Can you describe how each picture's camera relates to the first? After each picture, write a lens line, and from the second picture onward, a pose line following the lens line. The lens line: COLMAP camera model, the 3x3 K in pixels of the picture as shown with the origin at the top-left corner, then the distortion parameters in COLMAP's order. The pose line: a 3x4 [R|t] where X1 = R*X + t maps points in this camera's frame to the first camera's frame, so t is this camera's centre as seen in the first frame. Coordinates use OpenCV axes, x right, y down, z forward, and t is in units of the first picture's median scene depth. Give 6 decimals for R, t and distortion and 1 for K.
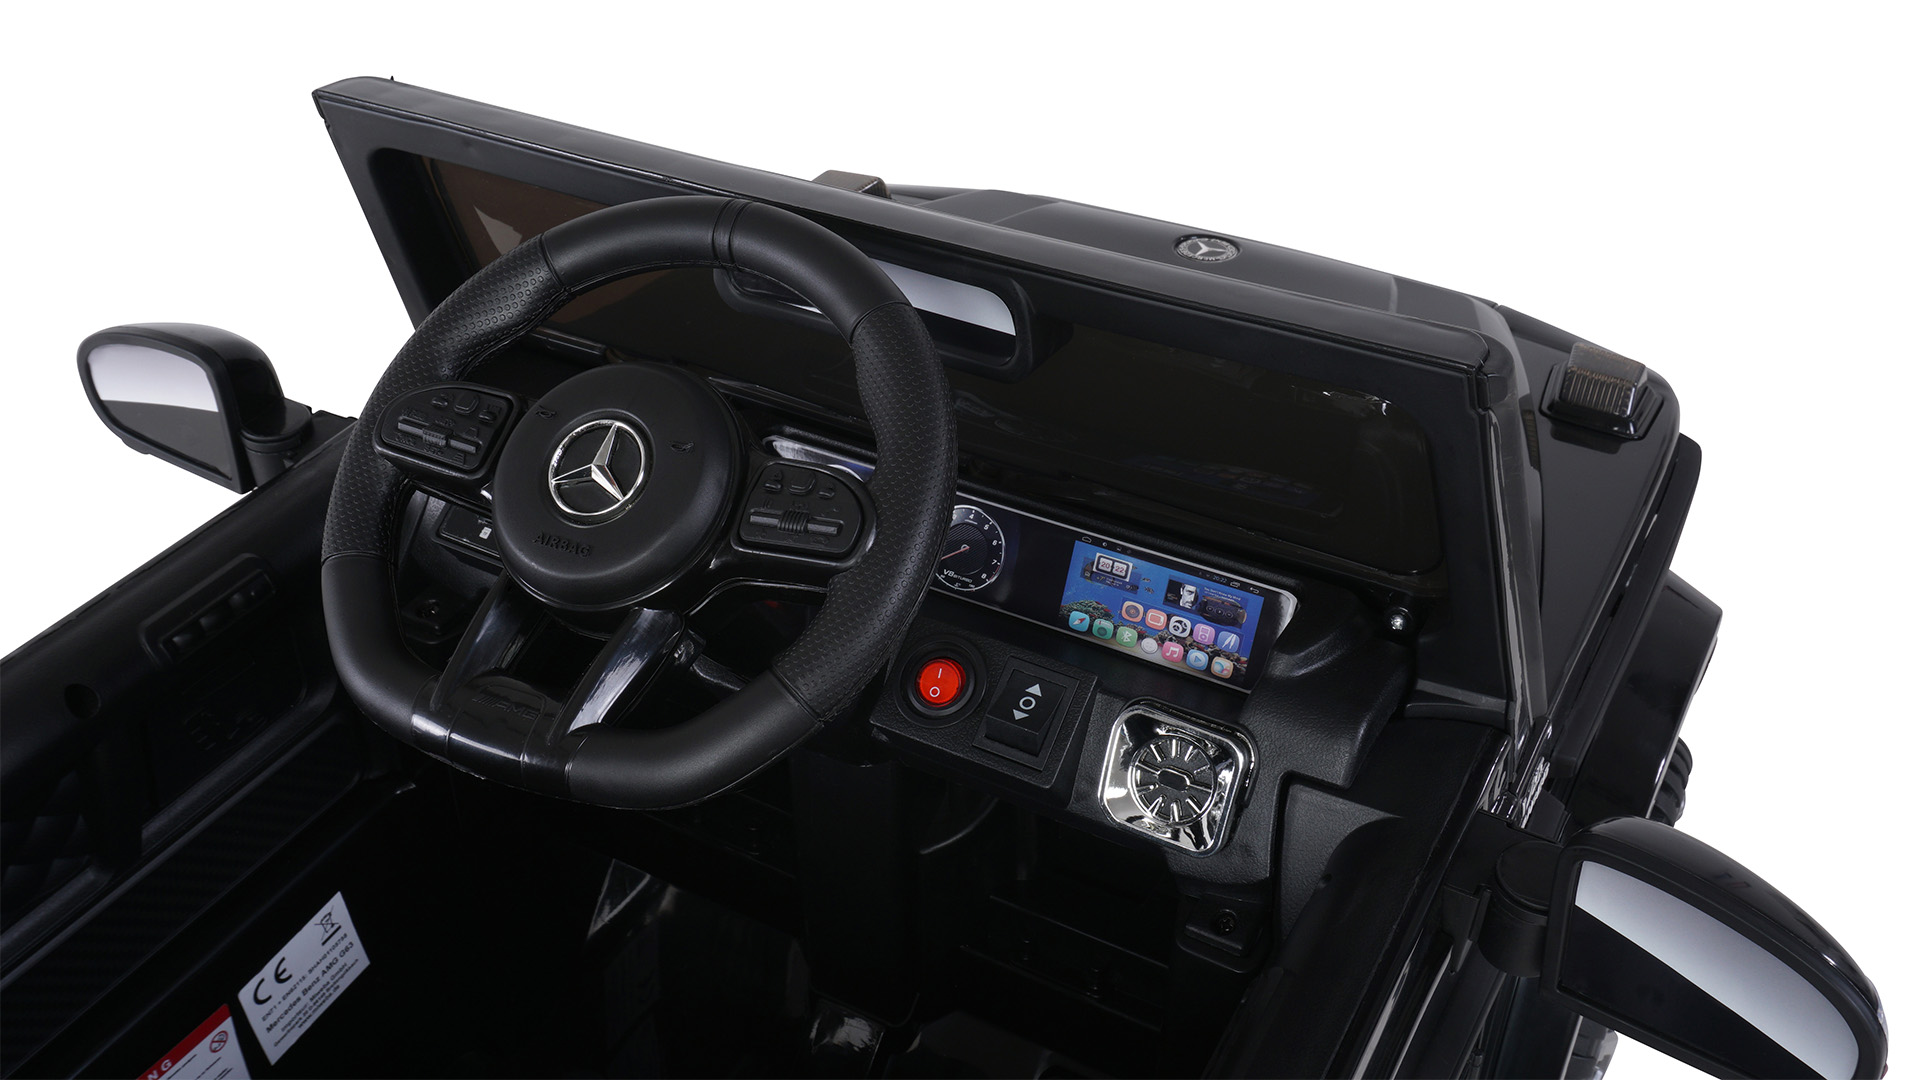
lens RADIAL K [[1839.2, 0, 963.0], [0, 1839.2, 545.7], [0, 0, 1]] dist [-0.014310, 0.000000]
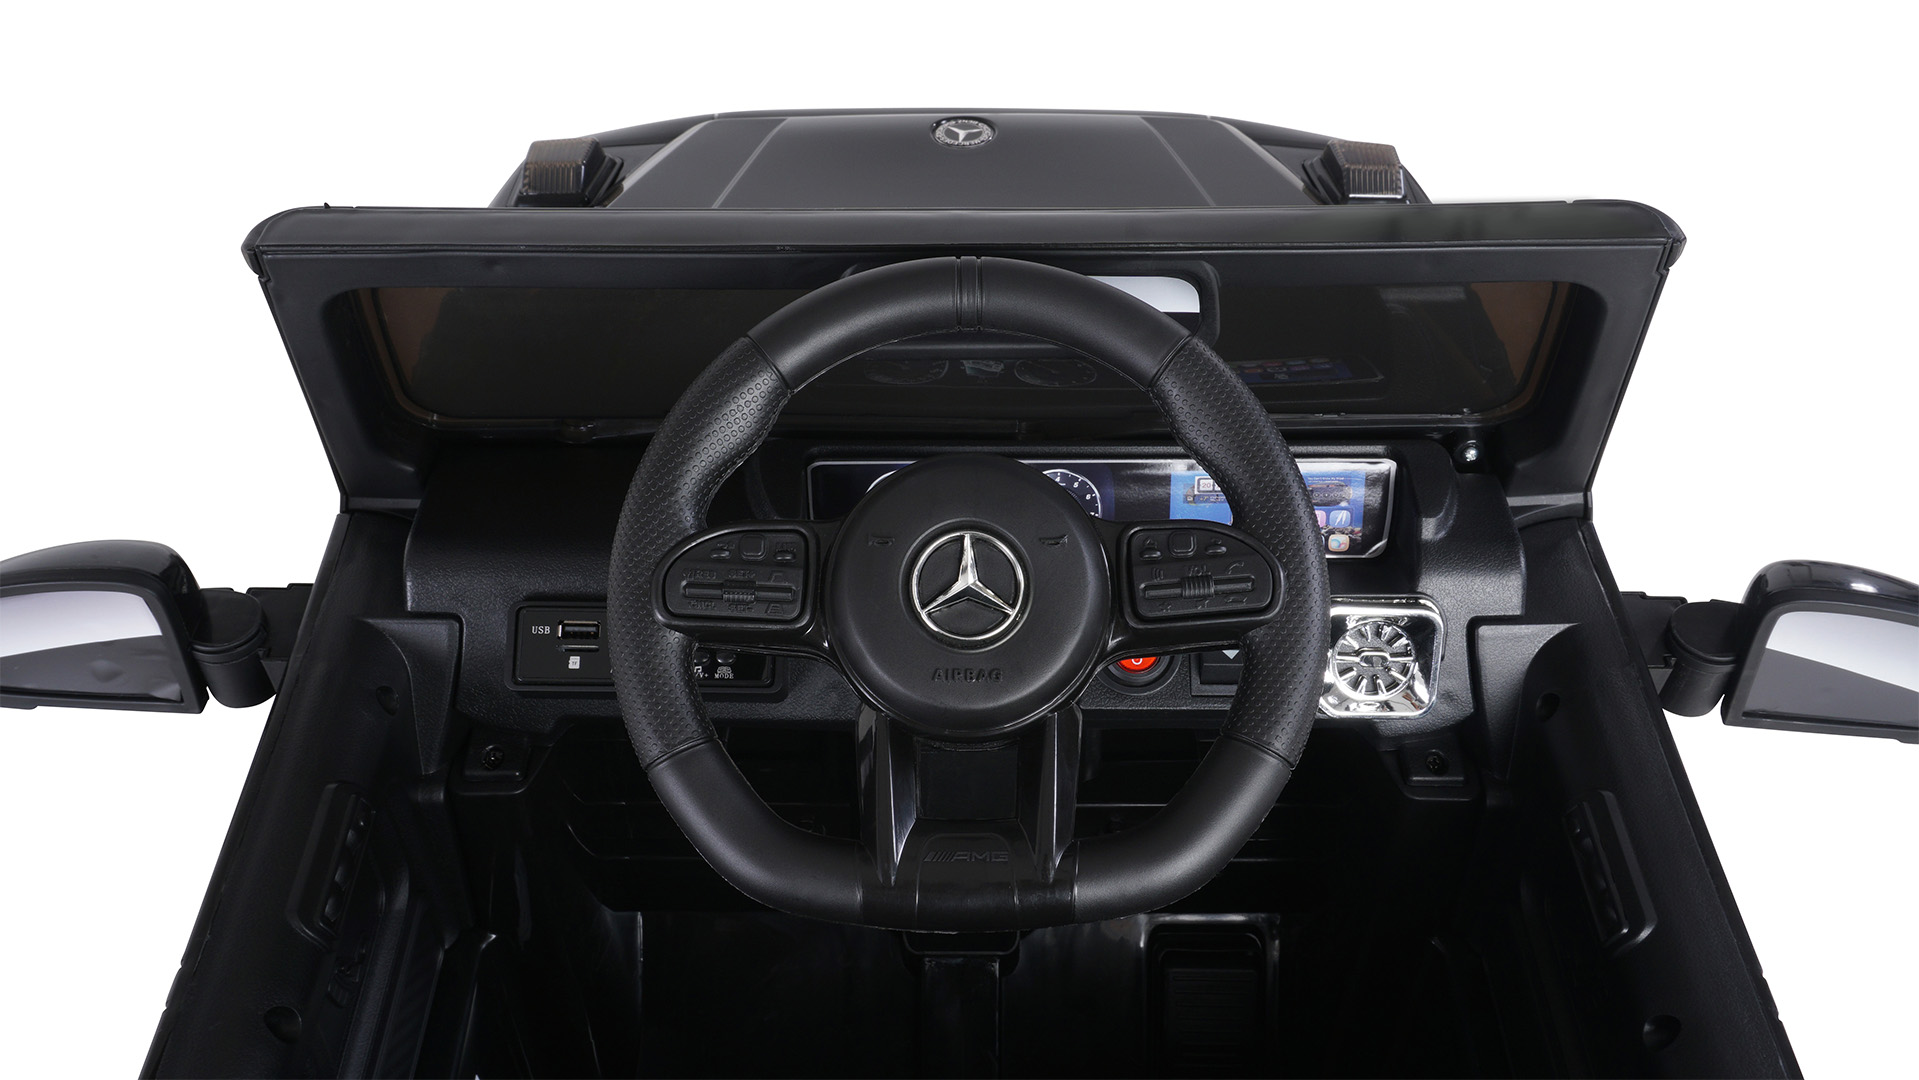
lens RADIAL K [[1745.3, 0, 966.5], [0, 1745.3, 541.6], [0, 0, 1]] dist [-0.010400, 0.003662]
pose [[0.873508, -0.330772, 0.357174, -0.429430], [0.279511, 0.941493, 0.188321, -0.194681], [-0.398568, -0.064666, 0.914856, 0.151955]]
